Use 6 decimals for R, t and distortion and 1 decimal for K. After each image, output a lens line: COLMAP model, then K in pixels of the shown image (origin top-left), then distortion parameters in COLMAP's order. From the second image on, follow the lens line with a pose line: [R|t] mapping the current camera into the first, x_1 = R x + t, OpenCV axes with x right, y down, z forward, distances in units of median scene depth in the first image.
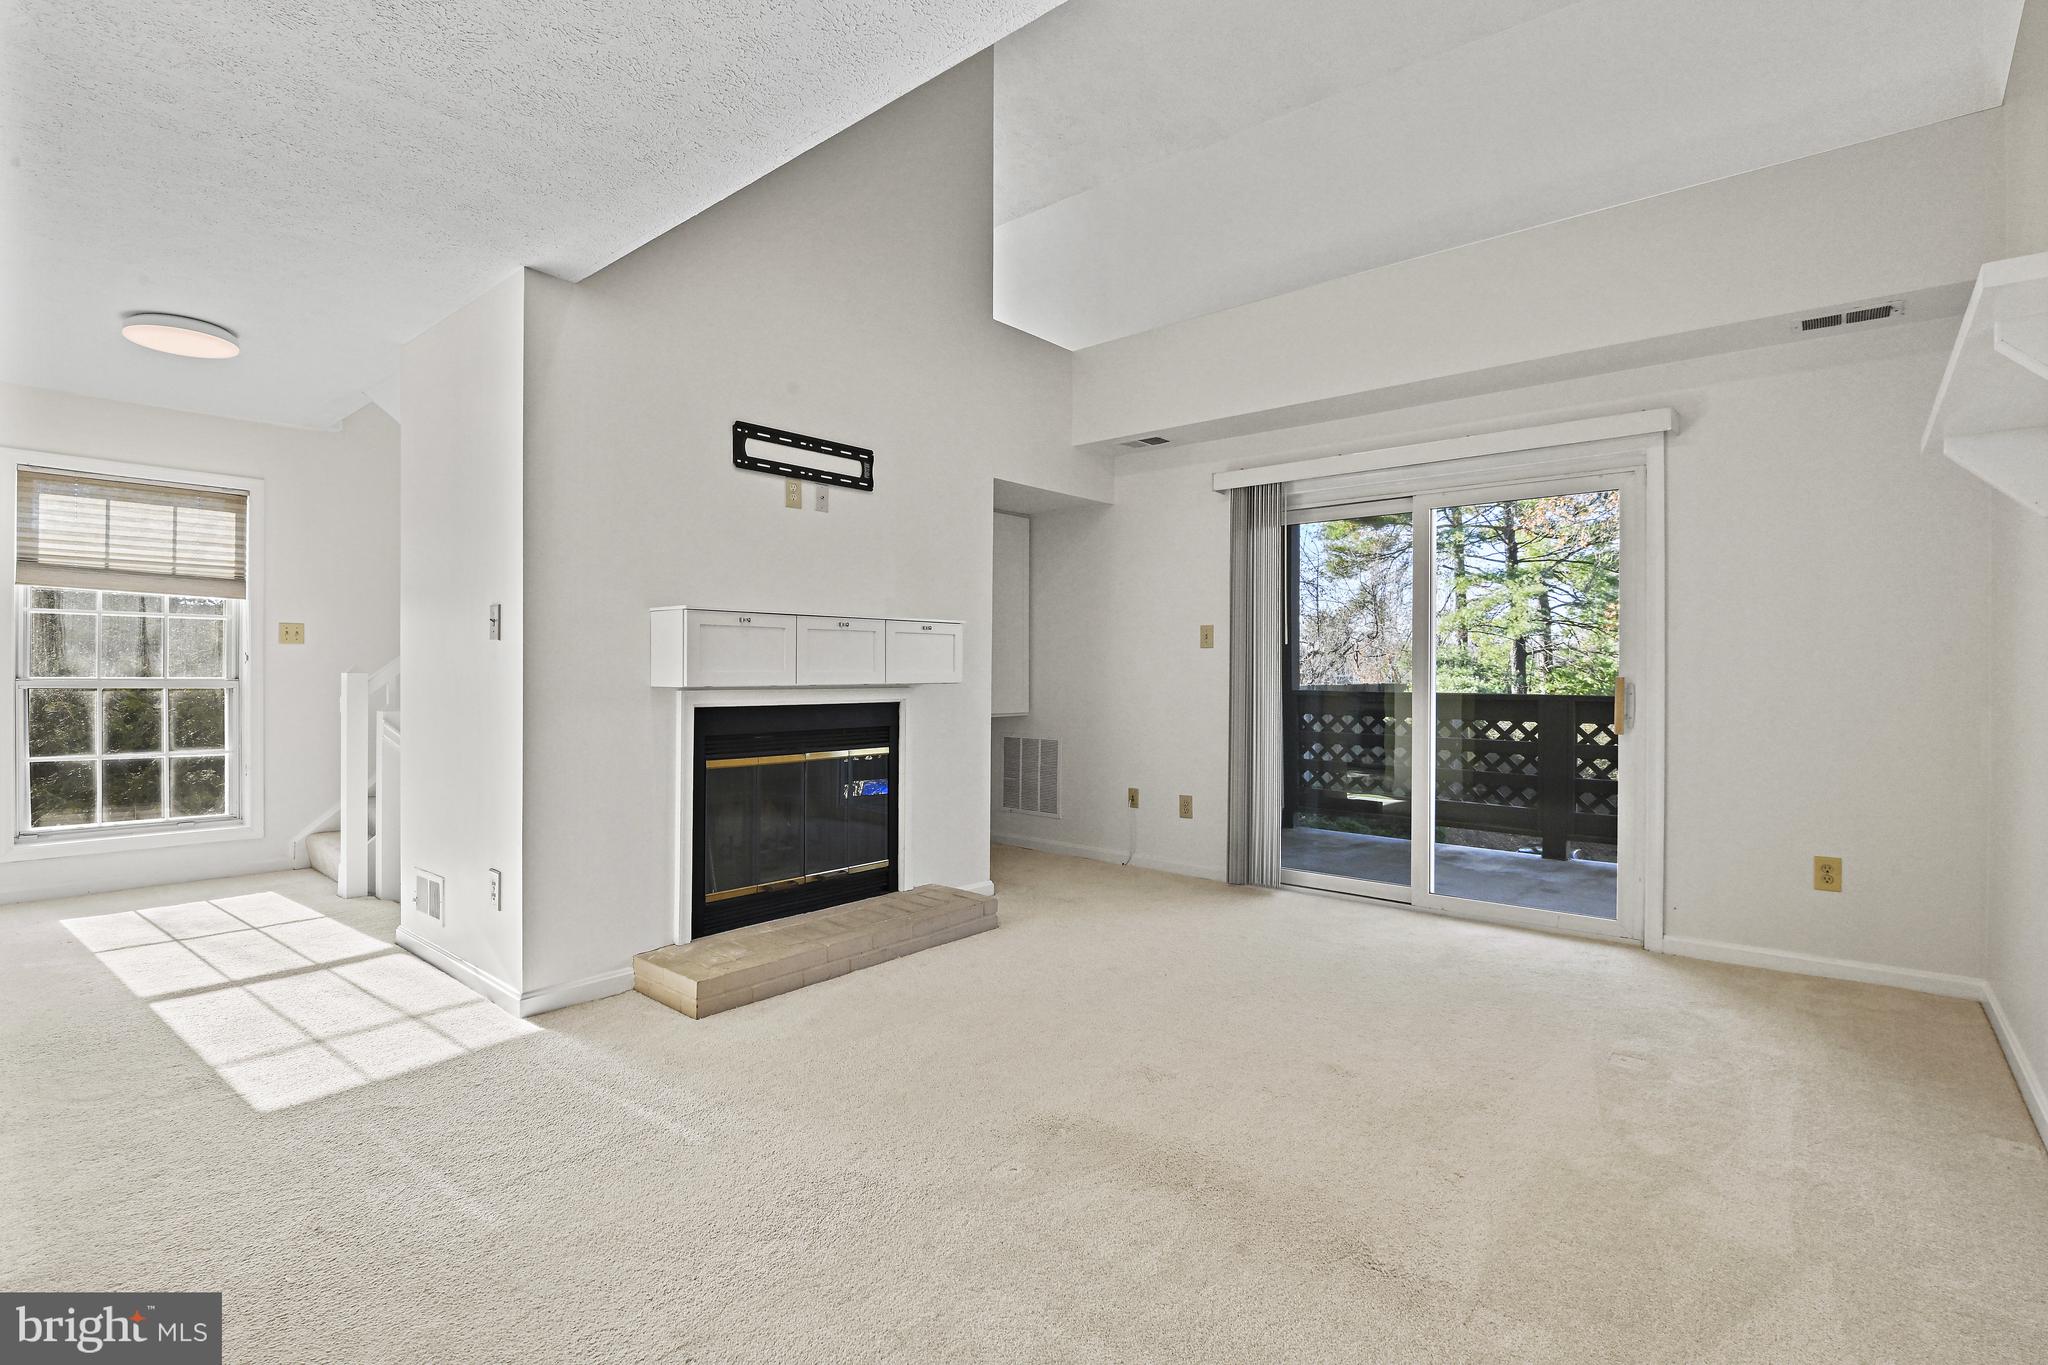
lens RADIAL K [[954.9, 0, 1026.9], [0, 954.9, 673.6], [0, 0, 1]] dist [-0.018958, -0.001842]
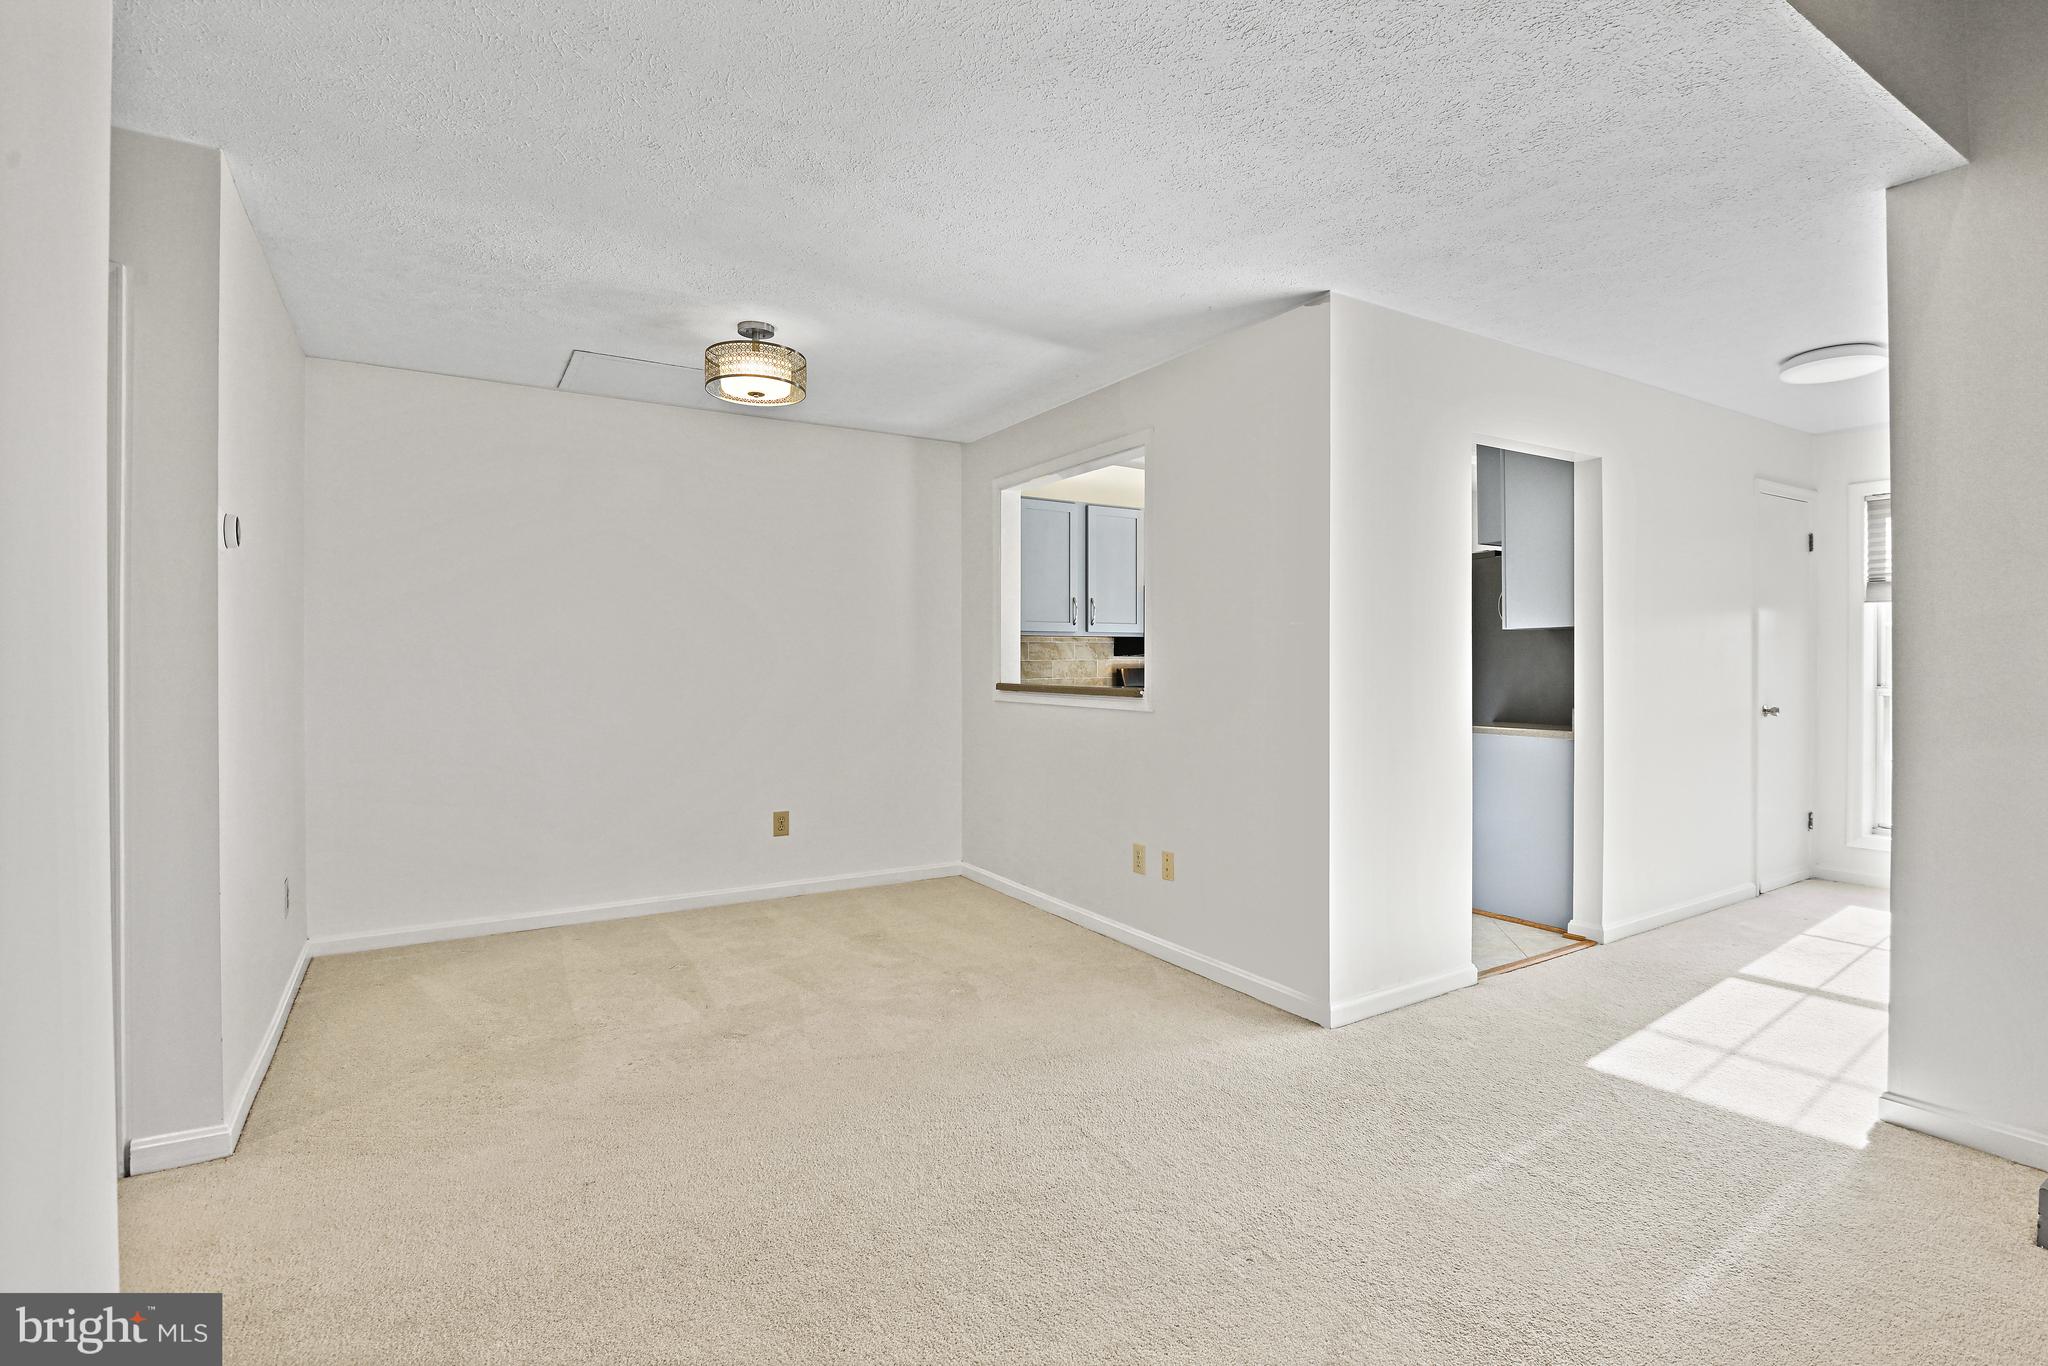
lens RADIAL K [[954.9, 0, 1019.6], [0, 954.9, 675.6], [0, 0, 1]] dist [-0.018958, -0.001842]
pose [[-0.315704, 0.006023, -0.948839, 0.340034], [-0.000554, 0.999979, 0.006532, -0.015643], [0.948858, 0.002588, -0.315694, 0.414269]]
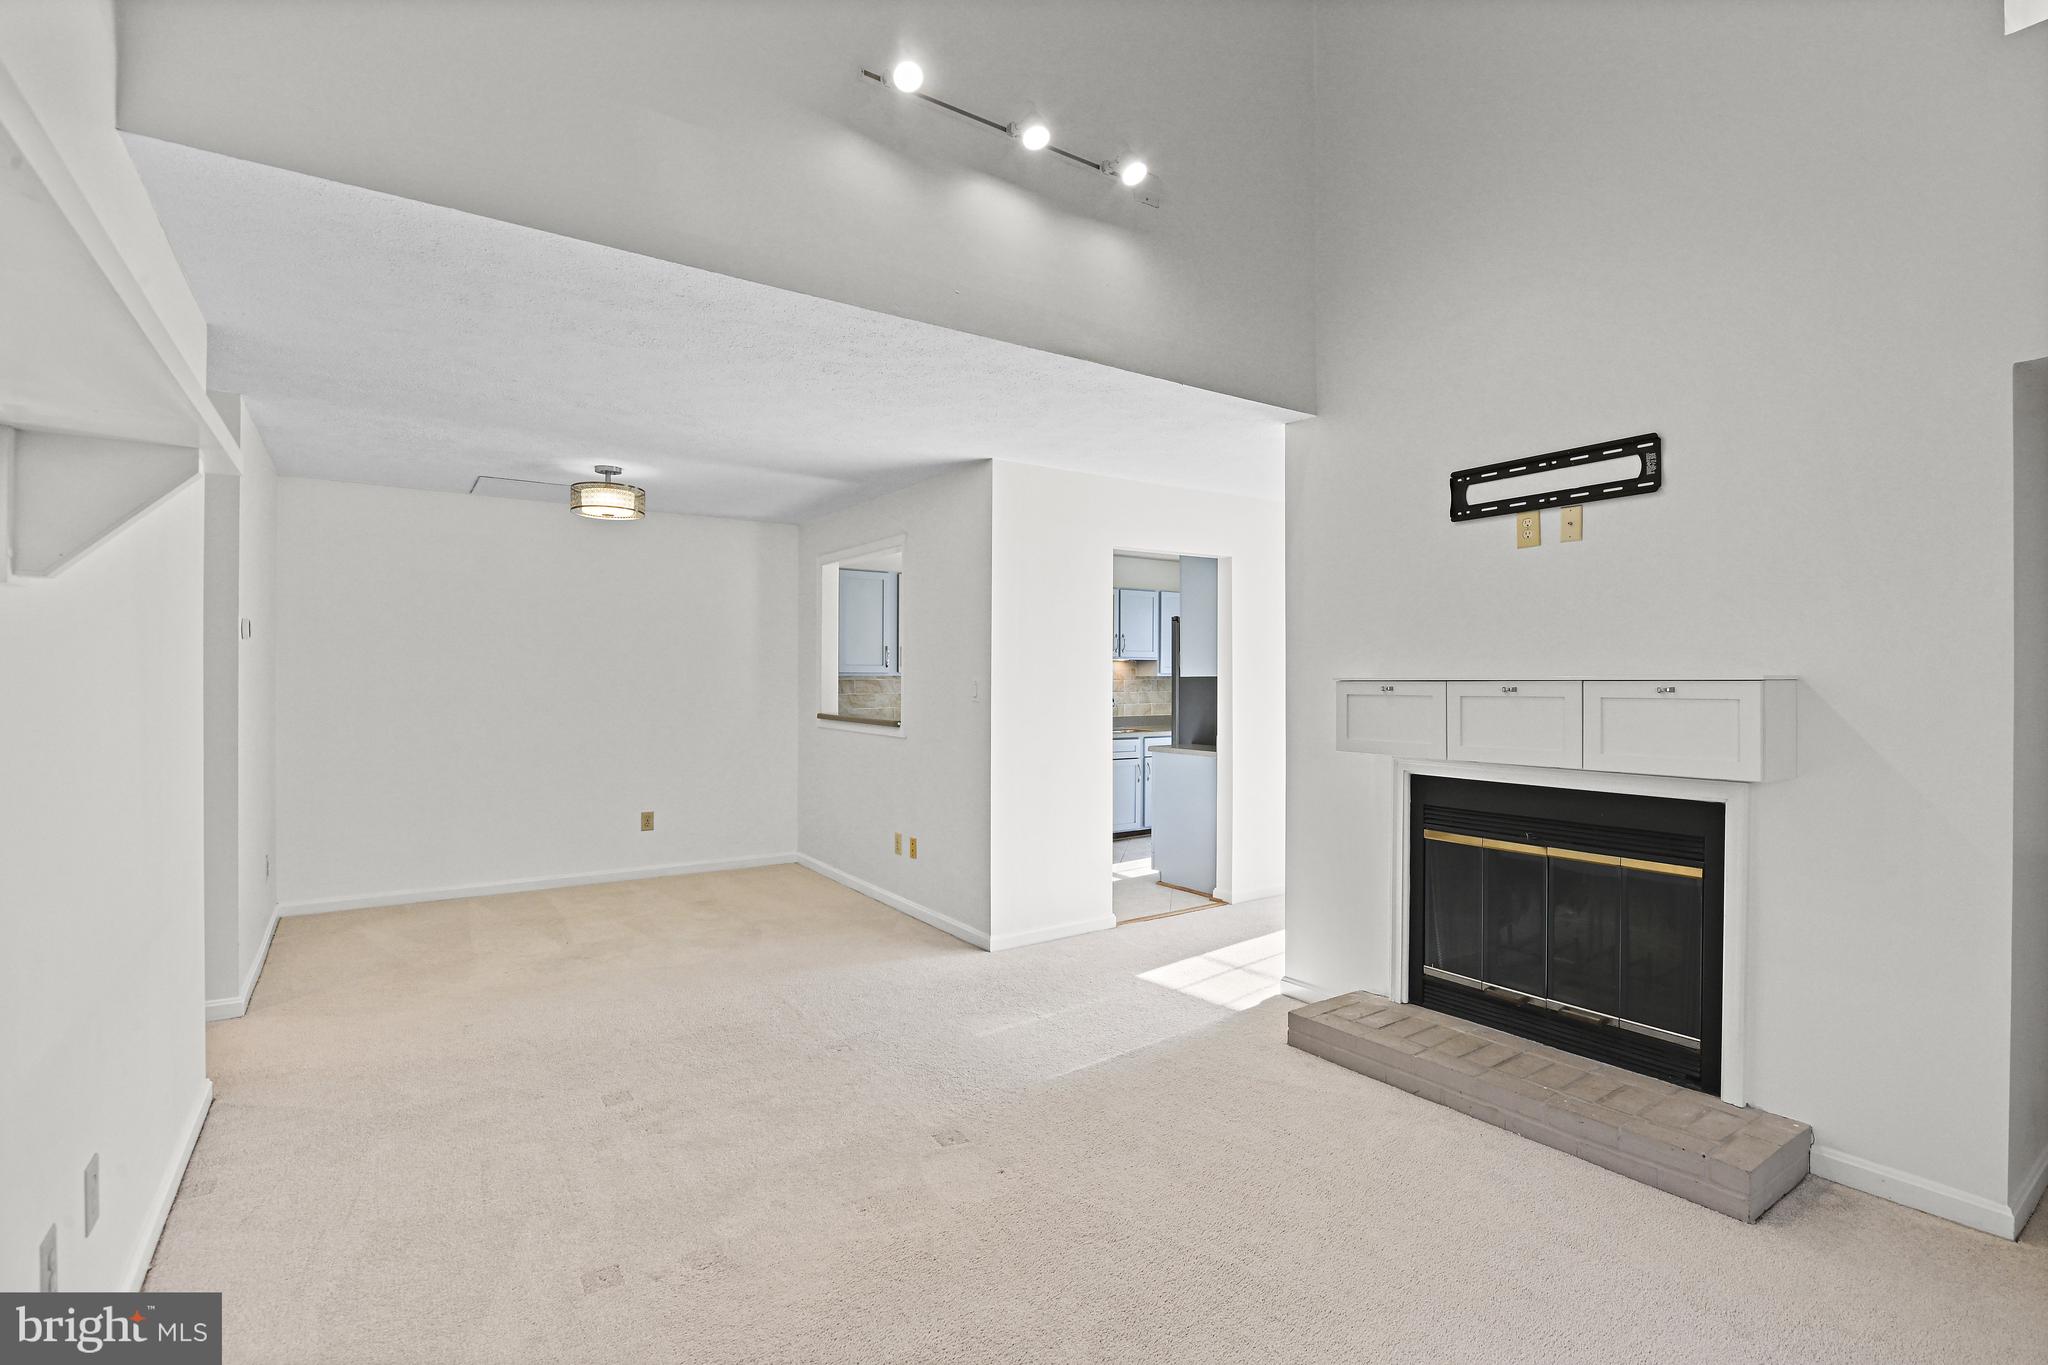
lens RADIAL K [[954.9, 0, 1024.8], [0, 954.9, 683.6], [0, 0, 1]] dist [-0.018958, -0.001842]
pose [[-0.265972, -0.001151, -0.963980, 0.631406], [-0.005677, 0.999984, 0.000372, -0.050374], [0.963964, 0.005572, -0.265974, 0.755518]]
